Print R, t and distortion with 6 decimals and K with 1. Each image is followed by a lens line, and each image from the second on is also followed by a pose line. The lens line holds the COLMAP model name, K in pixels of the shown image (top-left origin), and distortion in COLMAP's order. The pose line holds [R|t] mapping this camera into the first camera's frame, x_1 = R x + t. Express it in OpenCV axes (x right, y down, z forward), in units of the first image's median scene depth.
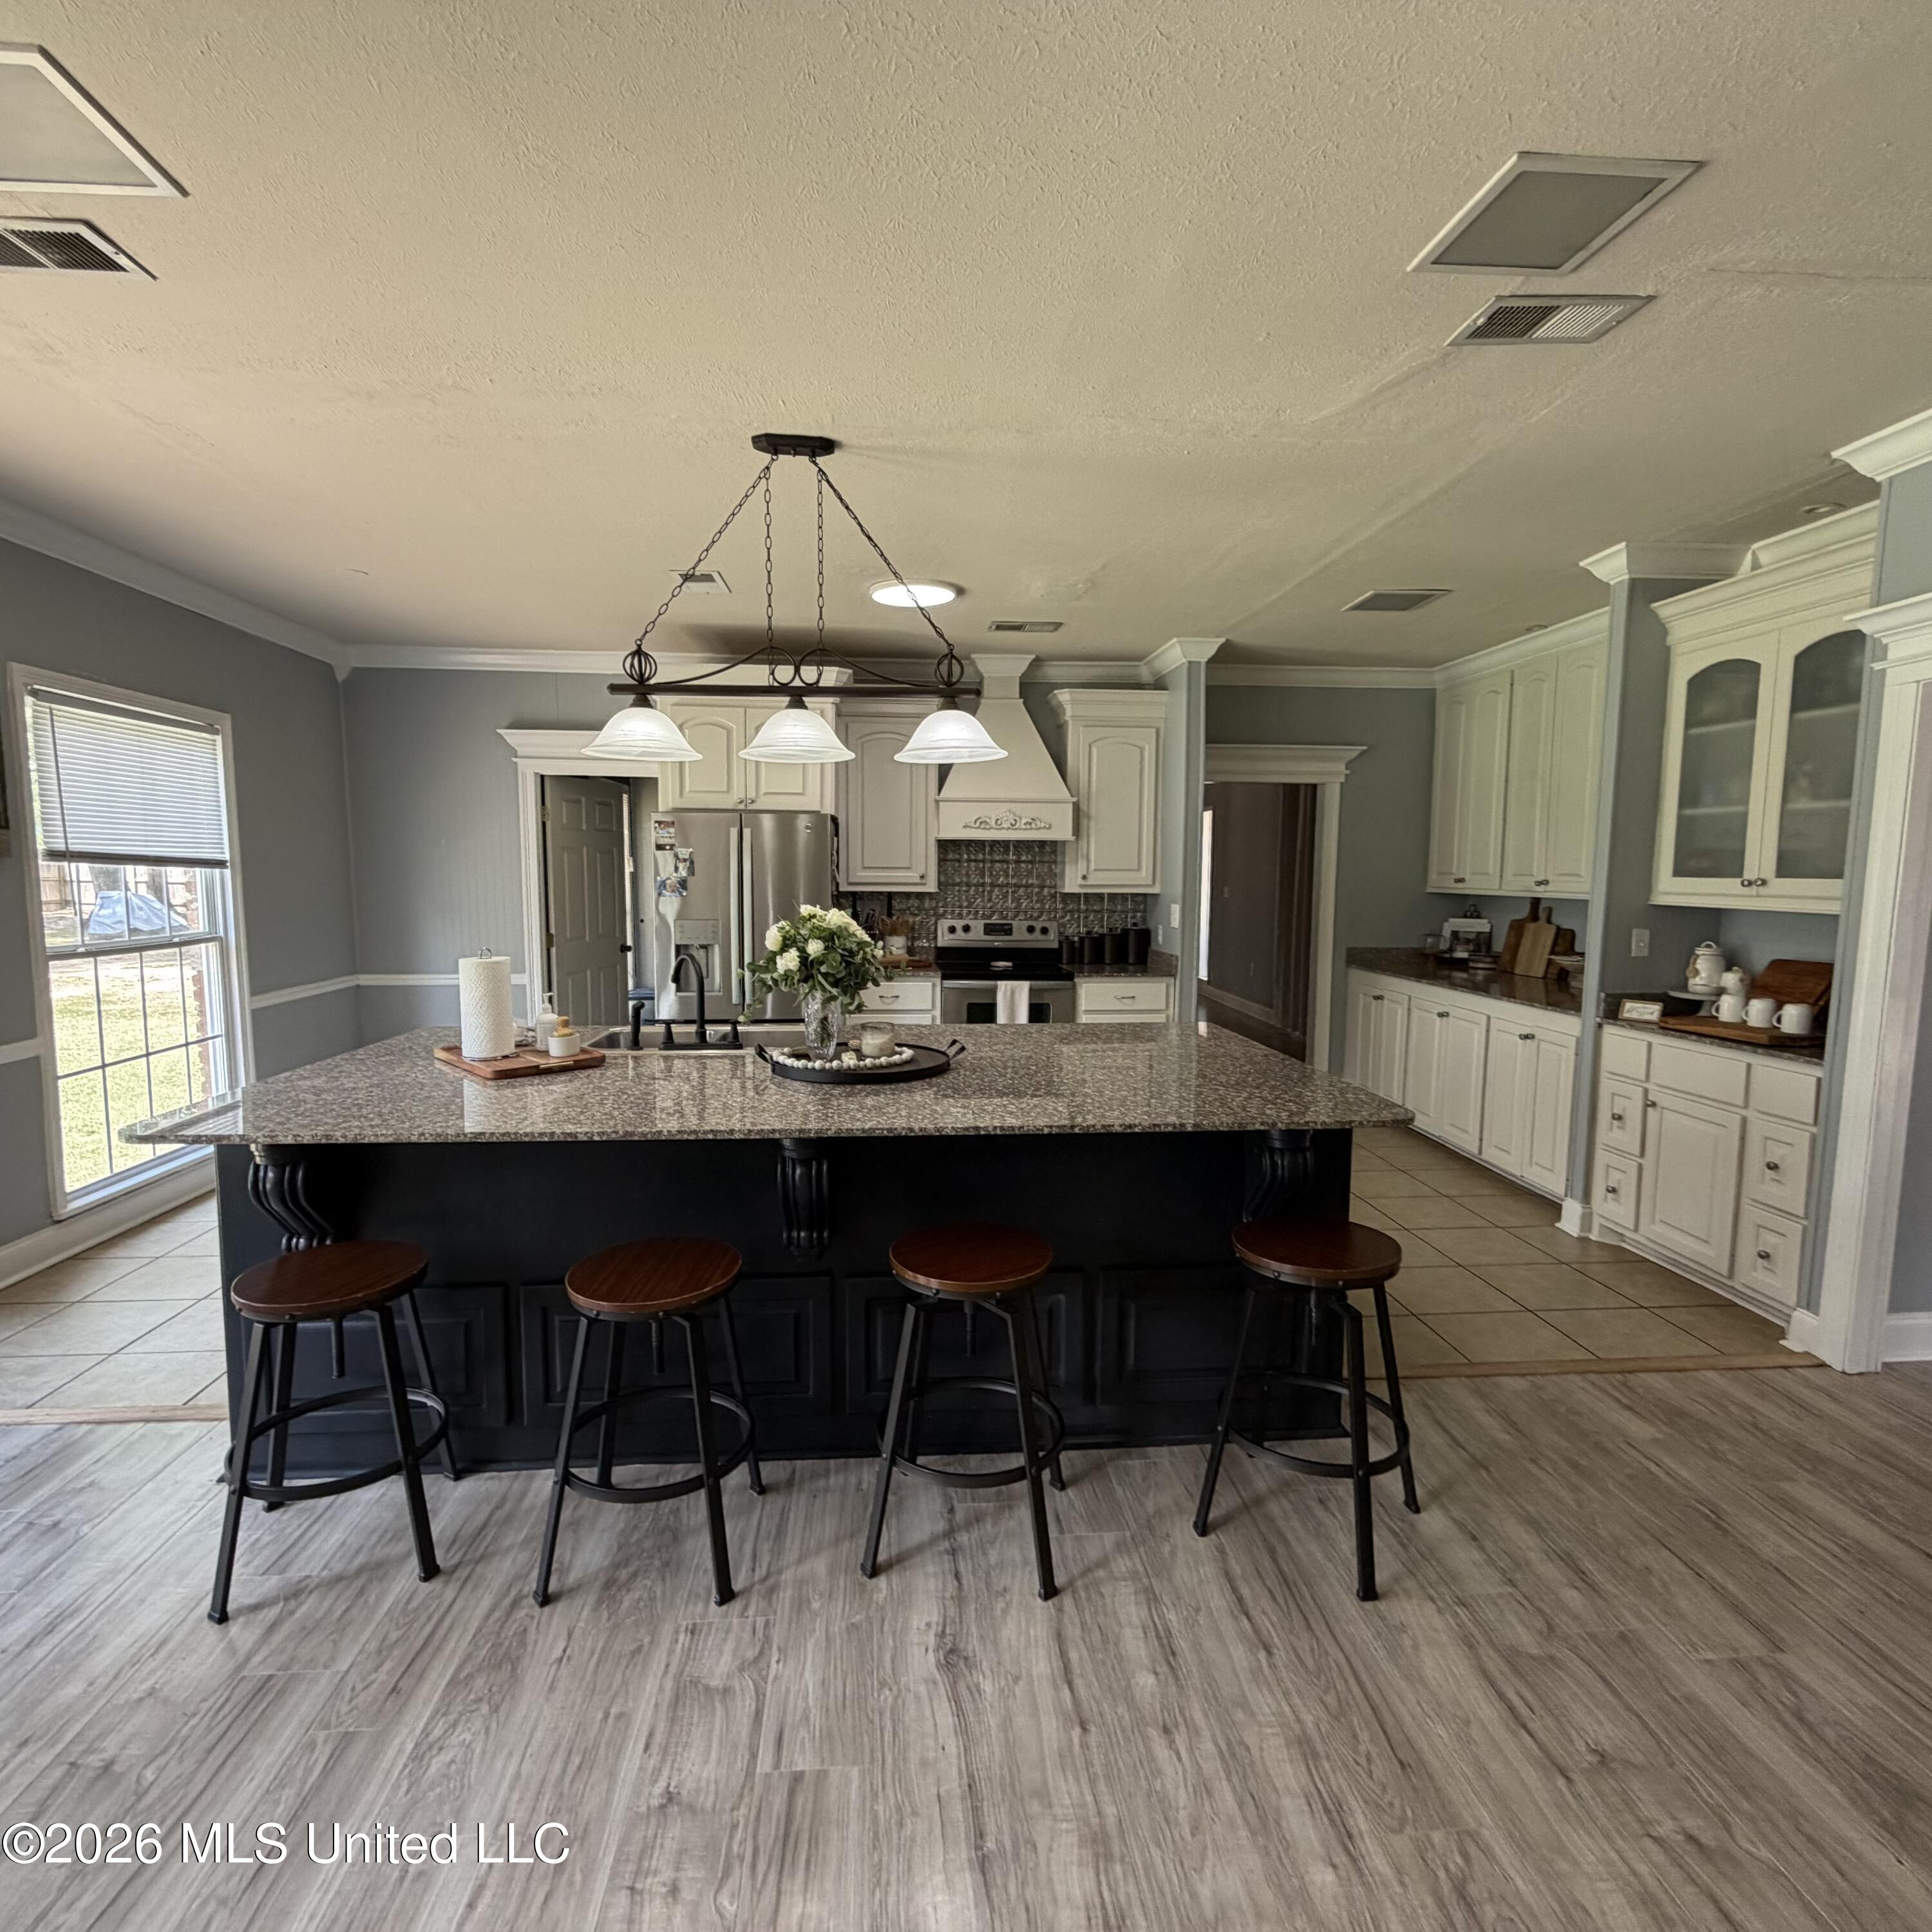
lens RADIAL K [[1028.0, 0, 966.9], [0, 1028.0, 970.6], [0, 0, 1]] dist [0.000915, -0.001140]
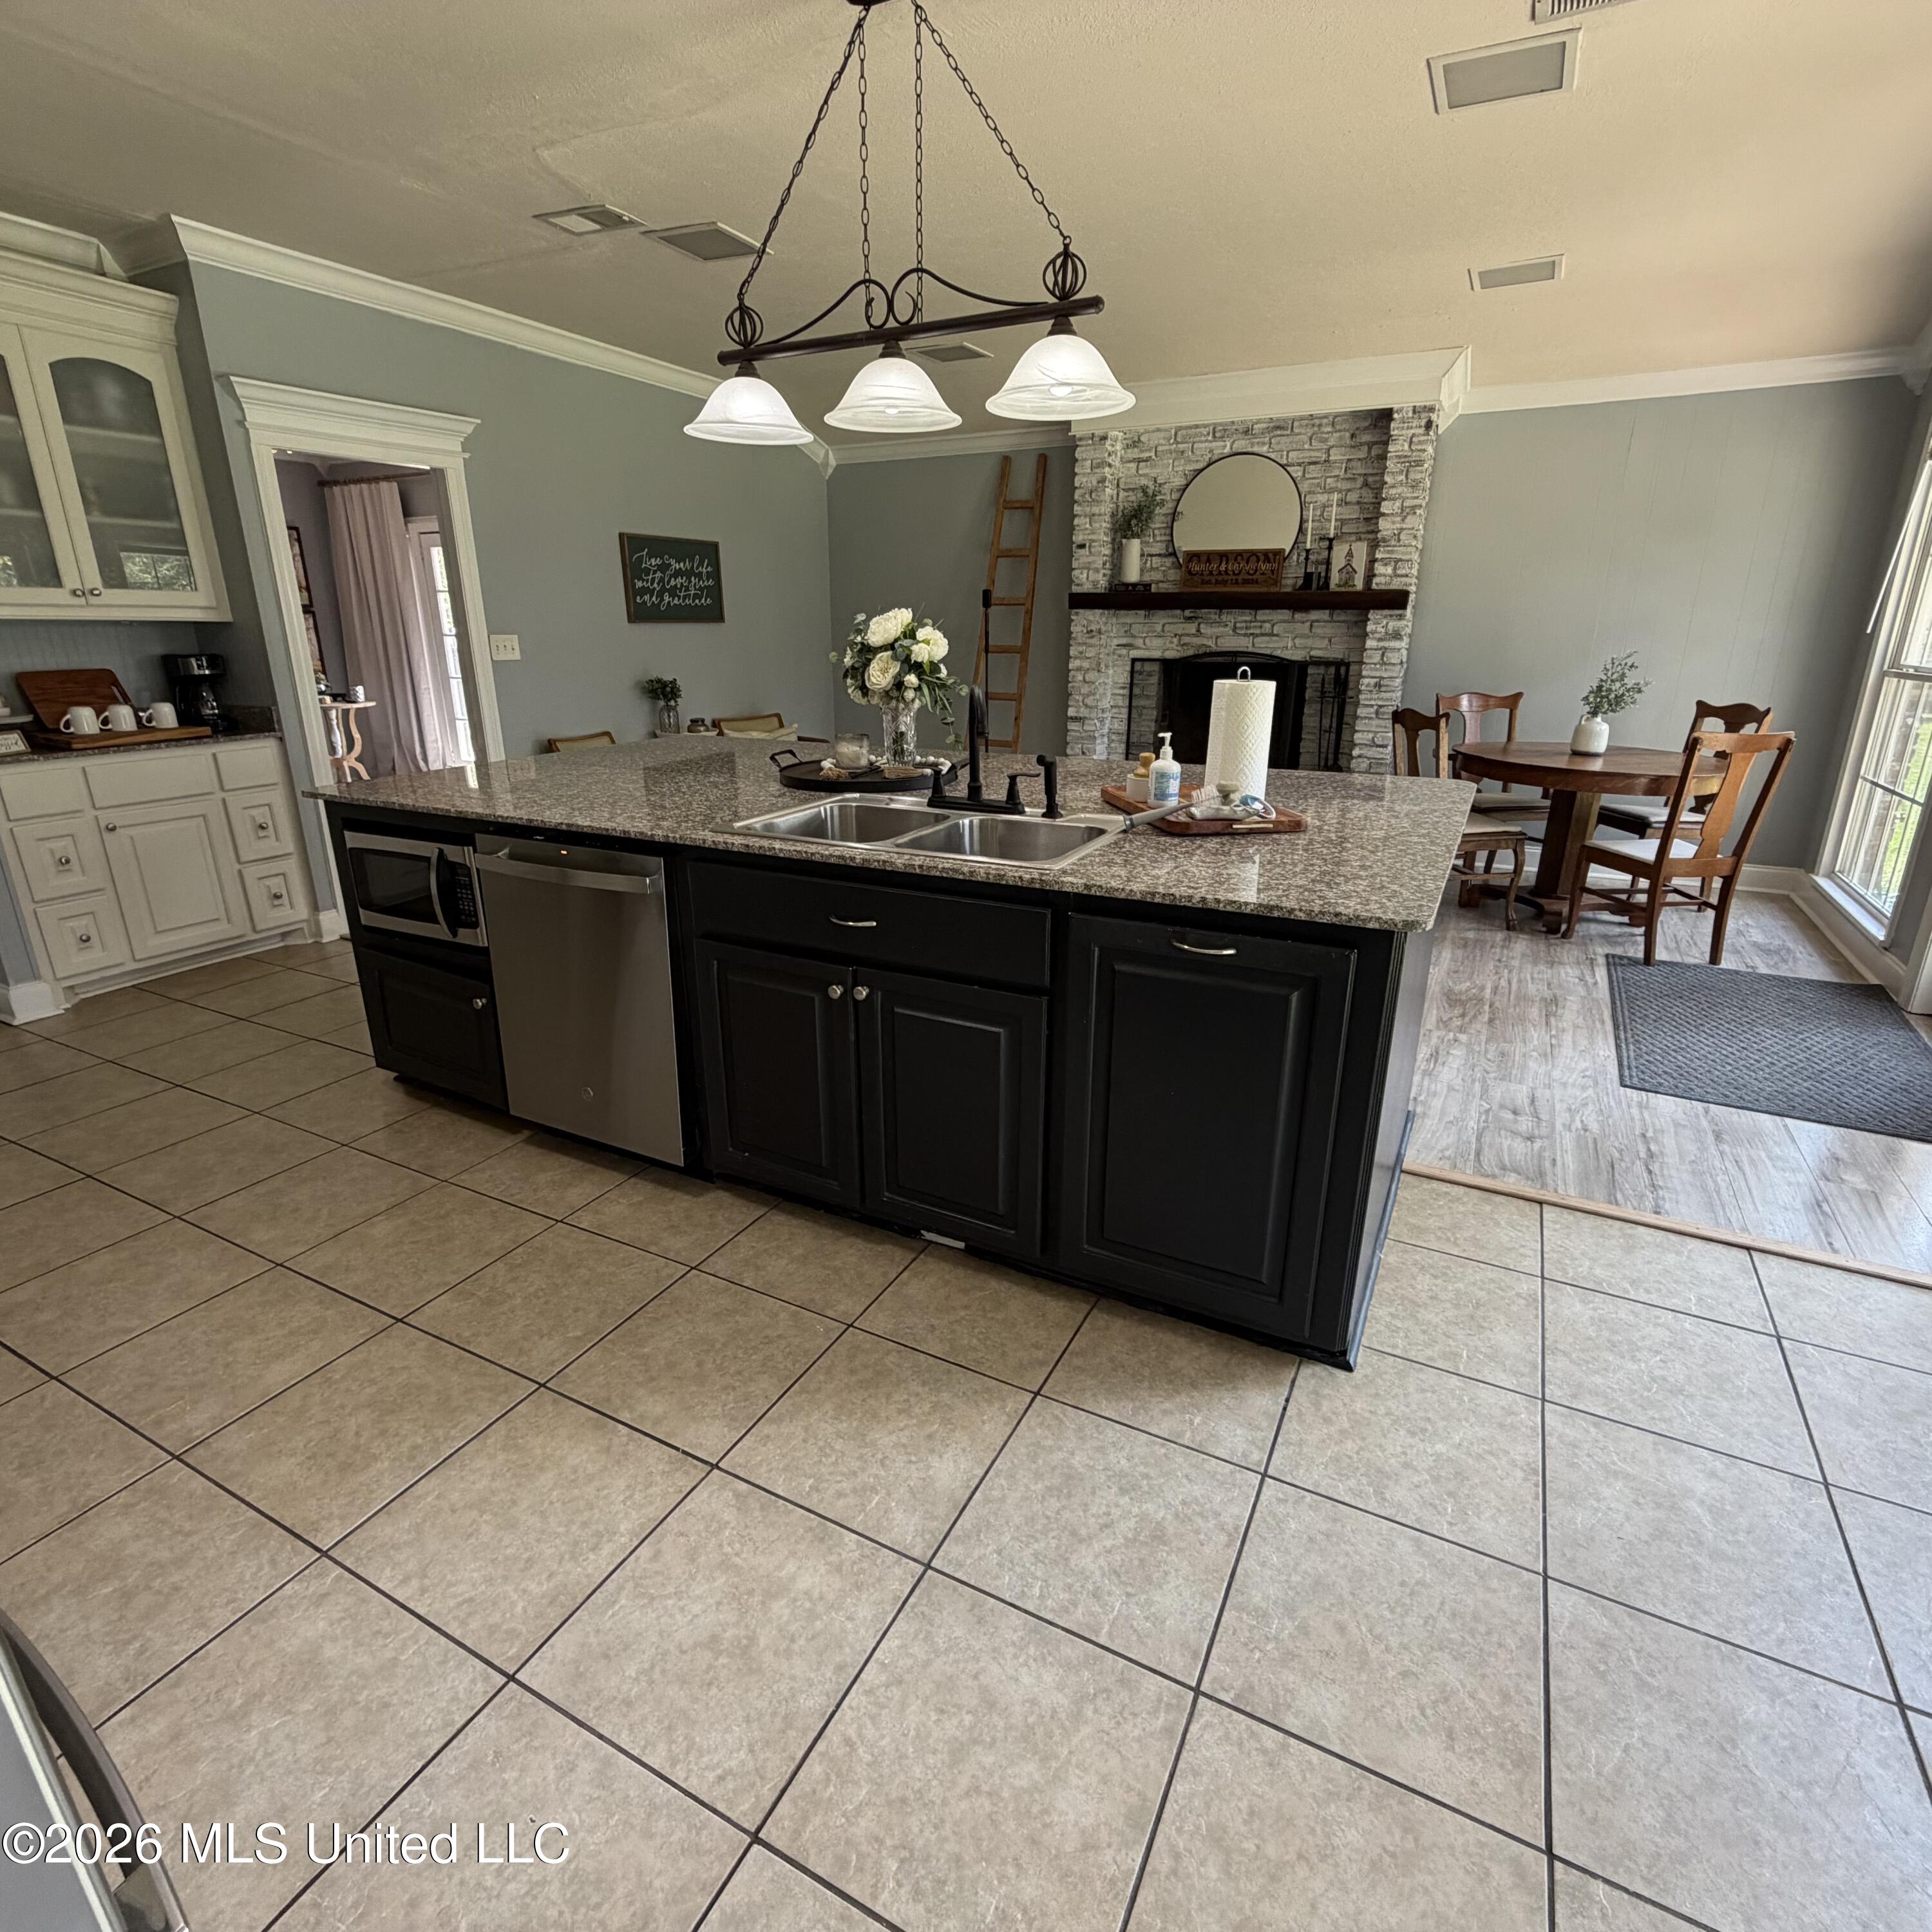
lens RADIAL K [[1028.0, 0, 947.8], [0, 1028.0, 966.5], [0, 0, 1]] dist [0.000915, -0.001140]
pose [[-0.839219, -0.177902, 0.513870, -0.745766], [0.045603, 0.918620, 0.392502, -0.136570], [-0.541878, 0.352829, -0.762810, 1.870089]]
